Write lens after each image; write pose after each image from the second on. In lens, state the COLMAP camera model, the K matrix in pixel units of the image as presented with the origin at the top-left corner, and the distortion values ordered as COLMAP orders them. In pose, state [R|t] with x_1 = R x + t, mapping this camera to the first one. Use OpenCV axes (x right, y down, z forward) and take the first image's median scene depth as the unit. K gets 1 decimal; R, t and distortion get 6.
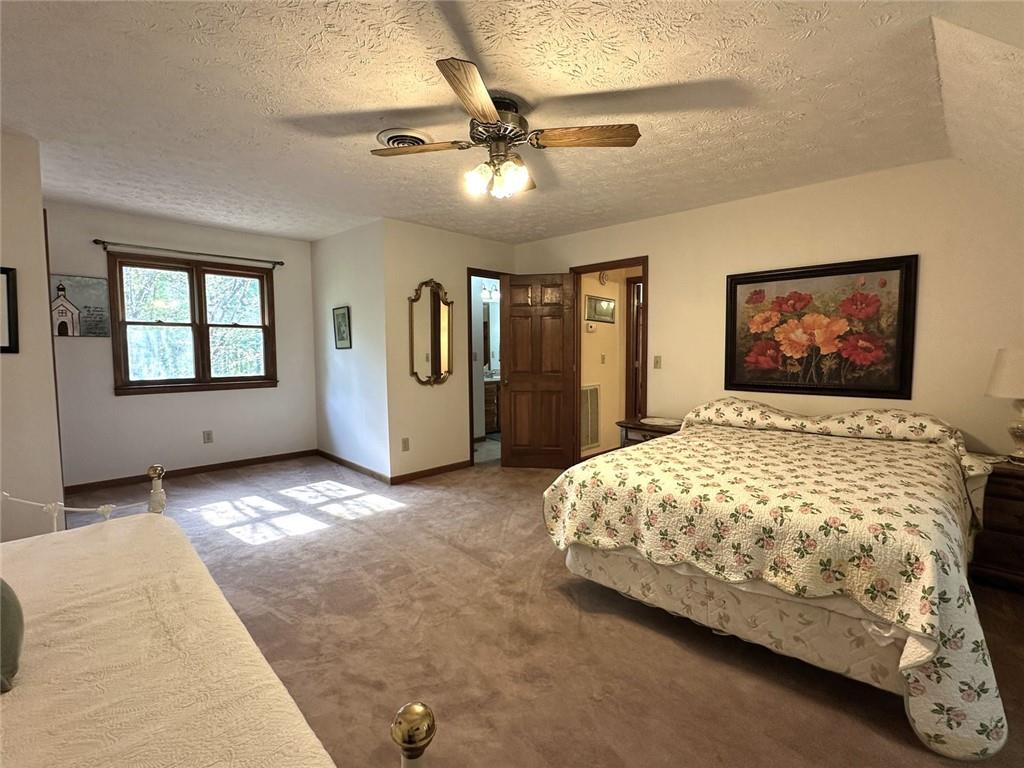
lens RADIAL K [[471.5, 0, 510.1], [0, 471.5, 380.8], [0, 0, 1]] dist [-0.005105, 0.000649]
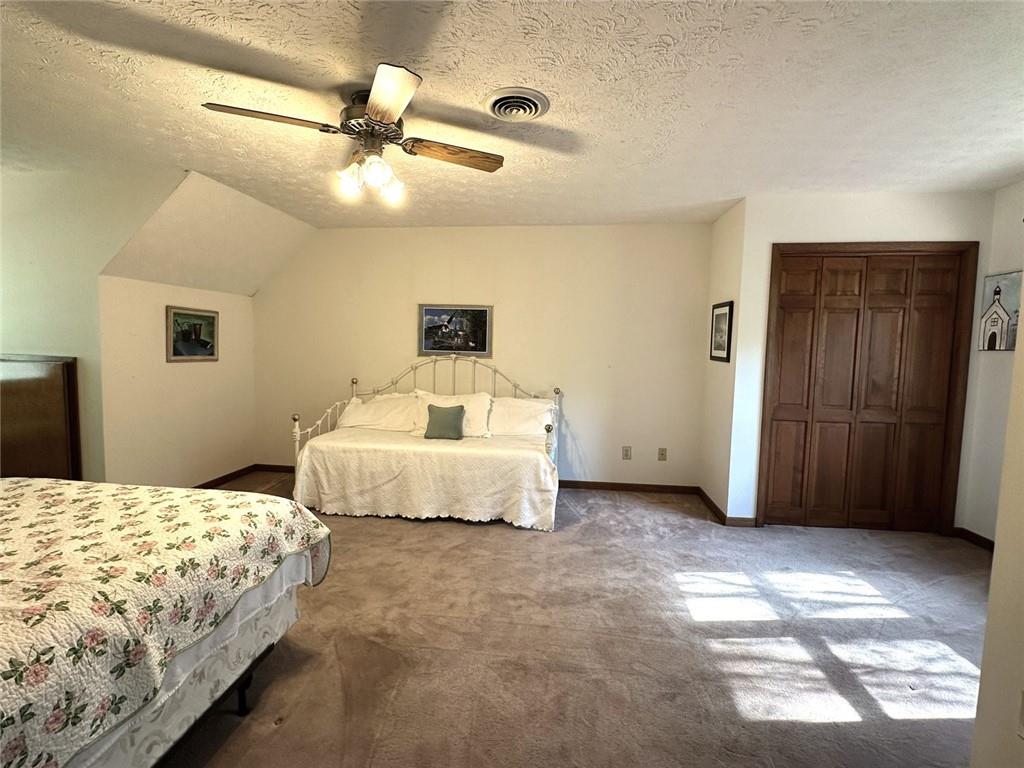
lens RADIAL K [[471.5, 0, 508.7], [0, 471.5, 383.0], [0, 0, 1]] dist [-0.005105, 0.000649]
pose [[-0.781748, 0.025180, -0.623086, 0.209999], [-0.070375, 0.989239, 0.128272, -0.085379], [0.619610, 0.144126, -0.771564, 1.126073]]
